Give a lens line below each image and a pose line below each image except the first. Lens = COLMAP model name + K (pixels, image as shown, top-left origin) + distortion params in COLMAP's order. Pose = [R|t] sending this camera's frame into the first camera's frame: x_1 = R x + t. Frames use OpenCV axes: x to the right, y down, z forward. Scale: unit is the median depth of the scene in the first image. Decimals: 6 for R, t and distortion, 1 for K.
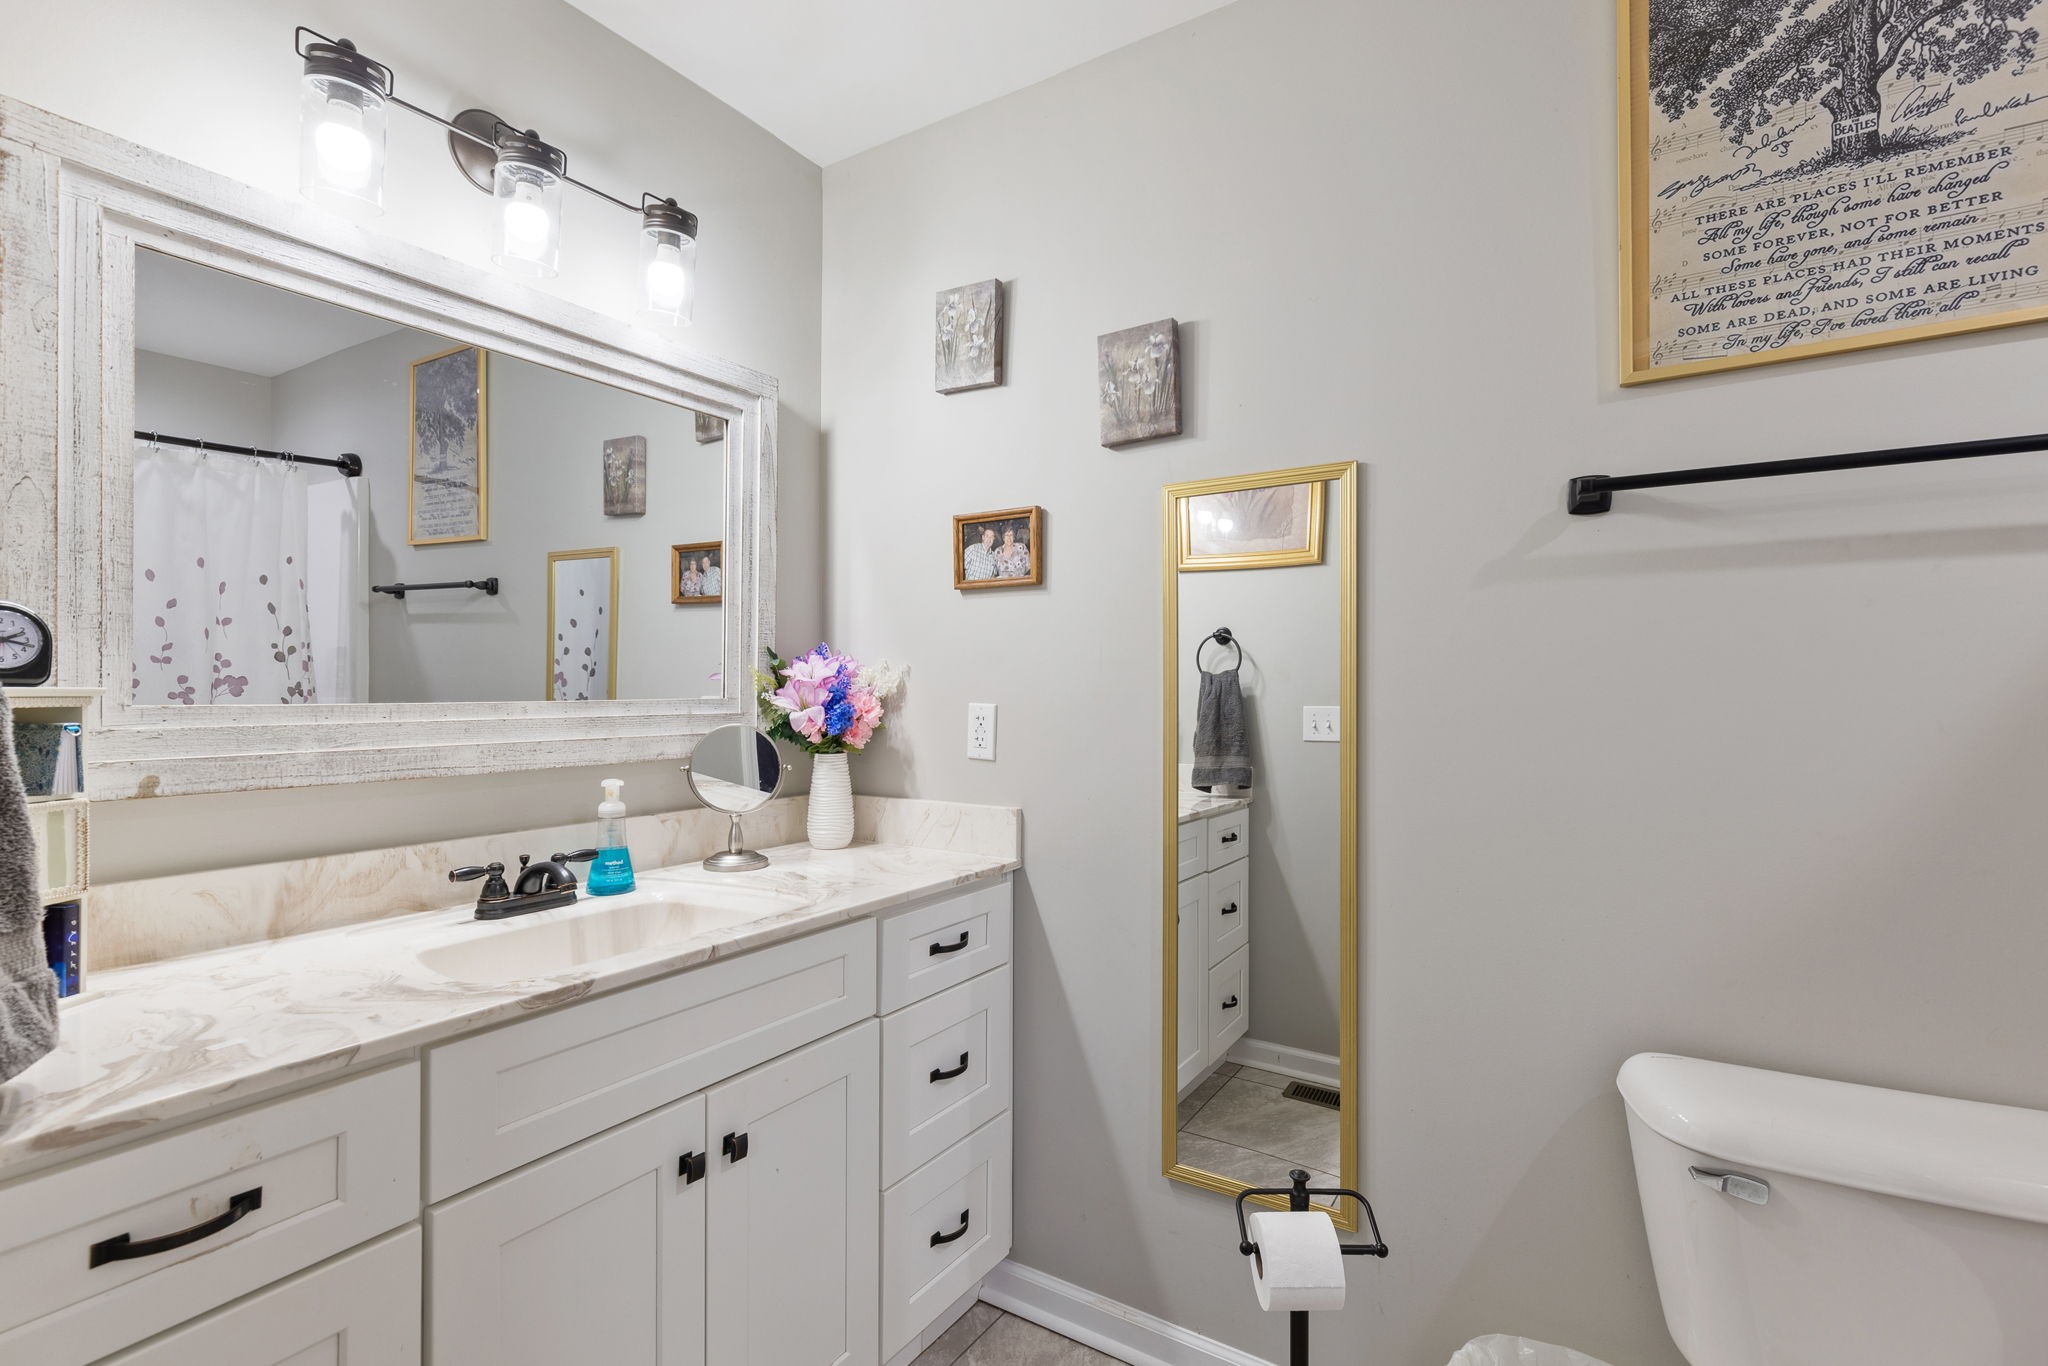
lens RADIAL K [[938.7, 0, 1038.3], [0, 938.7, 681.9], [0, 0, 1]] dist [0.011332, -0.002167]
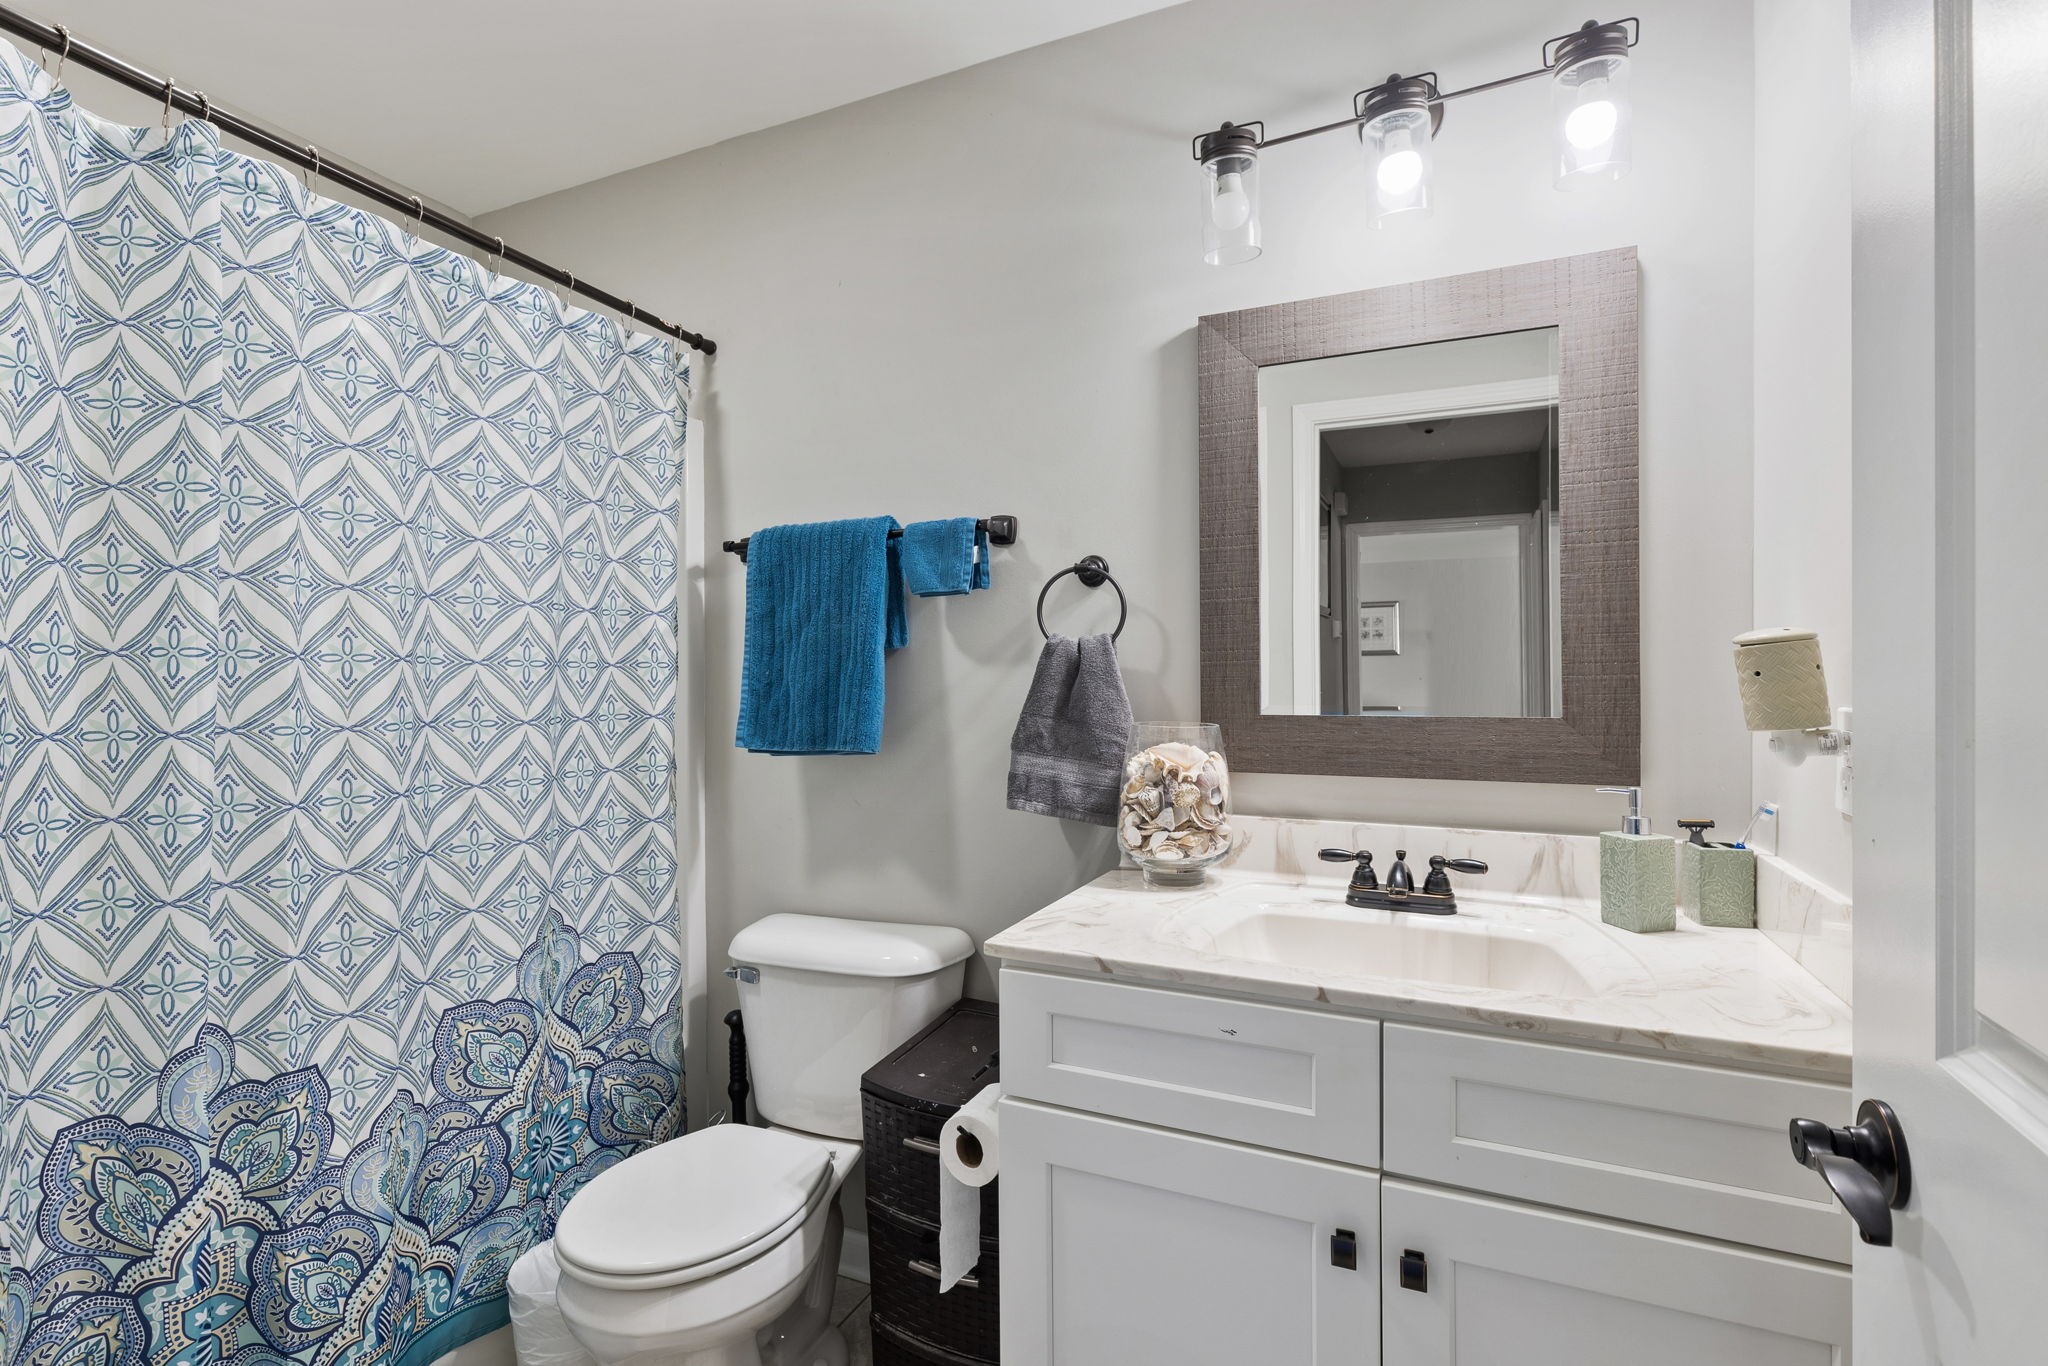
lens RADIAL K [[952.9, 0, 1024.3], [0, 952.9, 678.2], [0, 0, 1]] dist [-0.001757, -0.000907]
pose [[0.135091, 0.007911, -0.990802, 0.270014], [0.012037, 0.999881, 0.009625, -0.000817], [0.990760, -0.013226, 0.134979, 0.394937]]
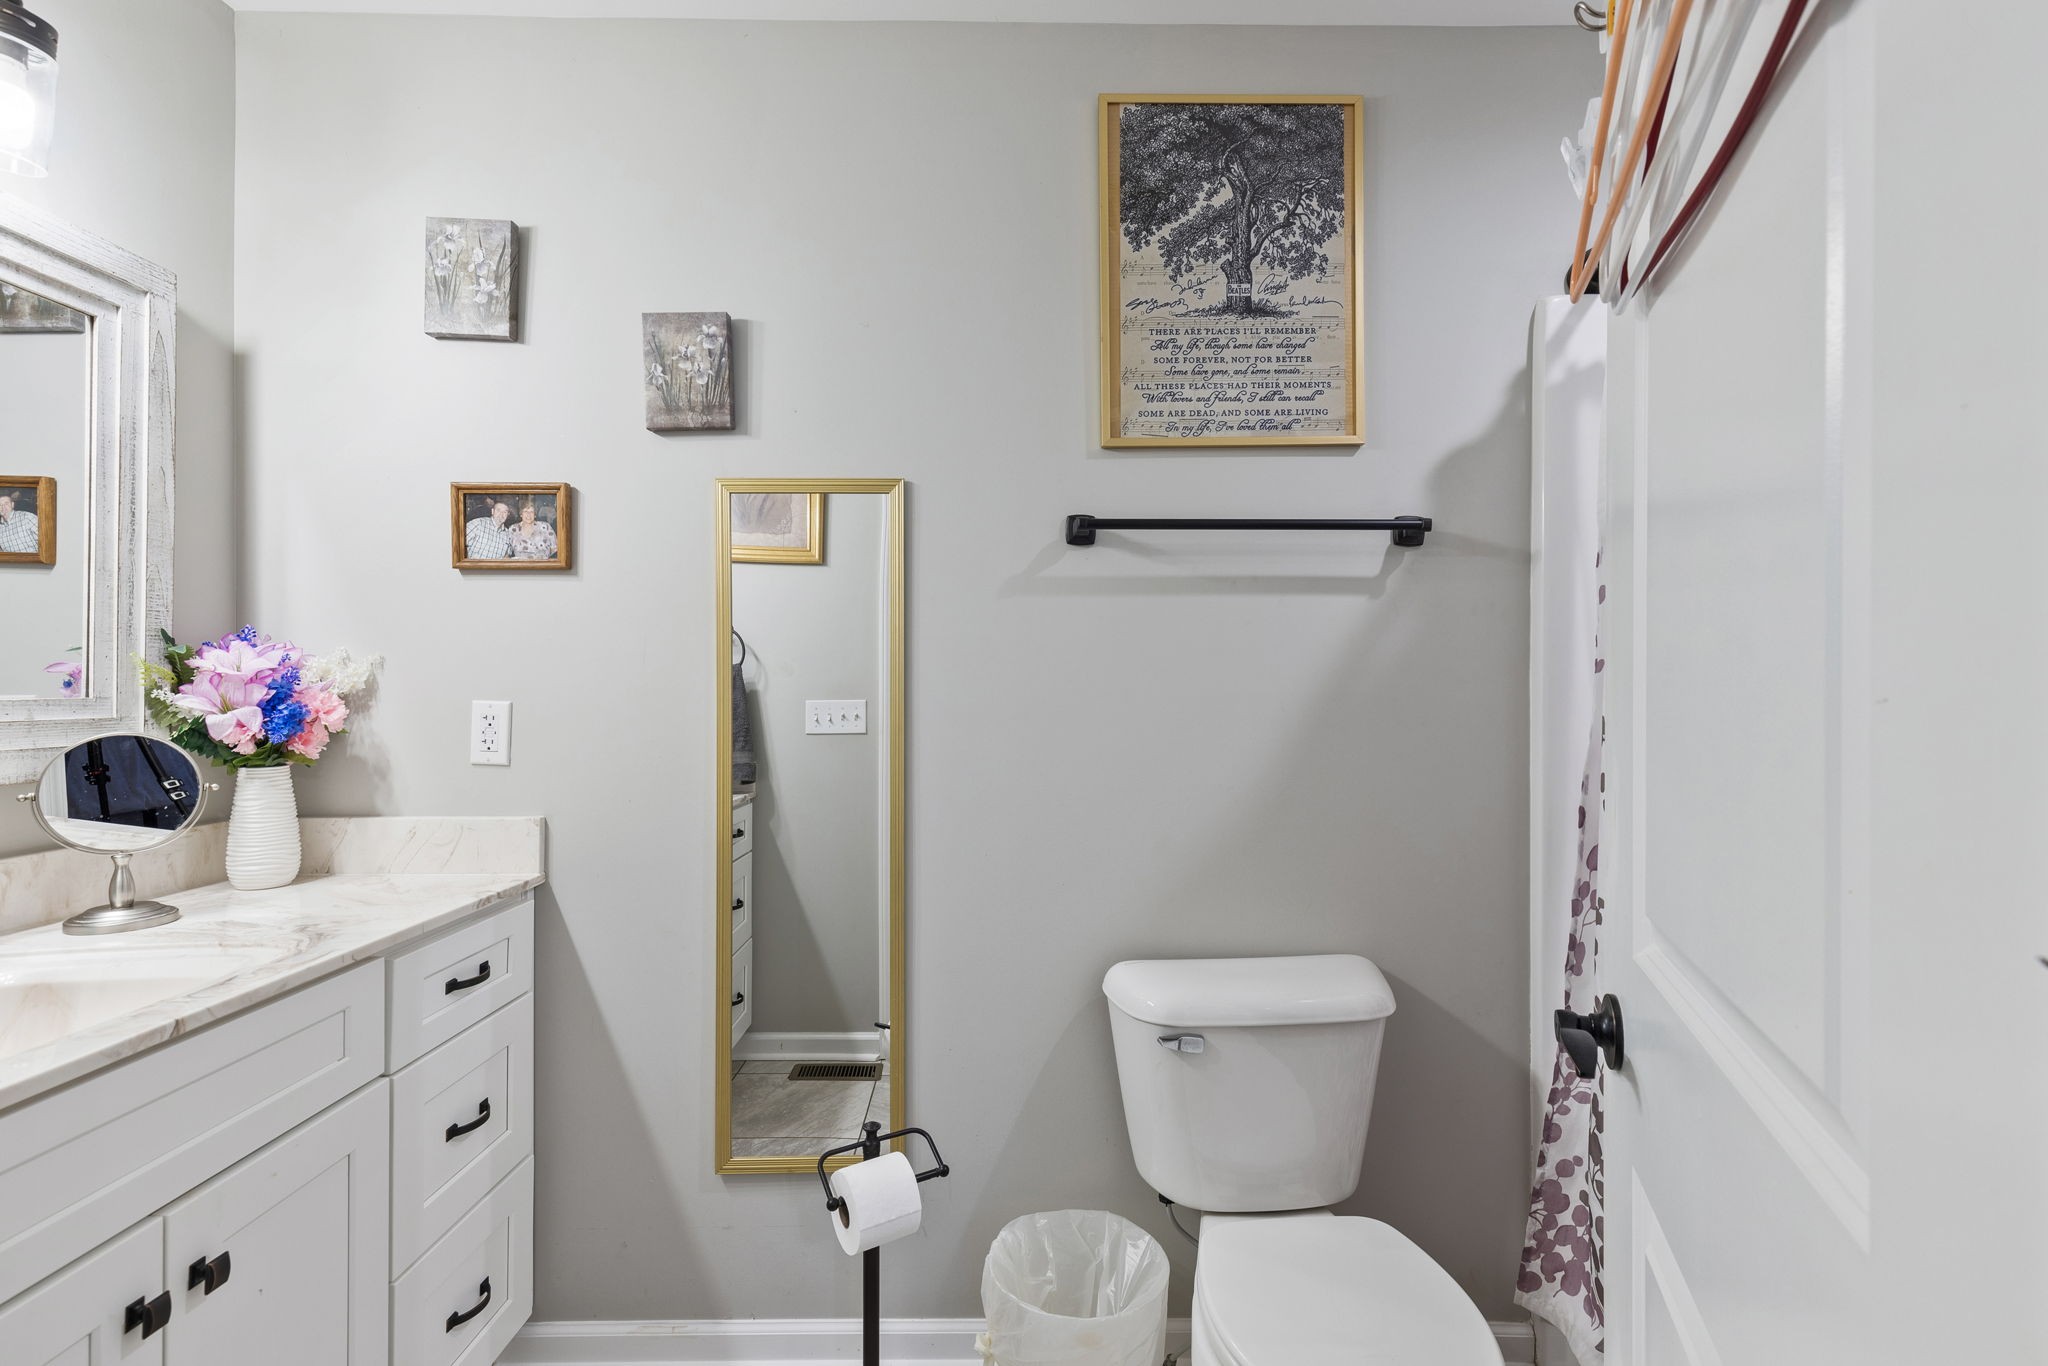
lens RADIAL K [[937.6, 0, 1048.4], [0, 937.6, 677.0], [0, 0, 1]] dist [0.017742, -0.004303]
pose [[0.836387, 0.002692, 0.548133, -0.117447], [-0.002567, 0.999996, -0.000994, 0.000339], [-0.548133, -0.000576, 0.836391, -0.023418]]
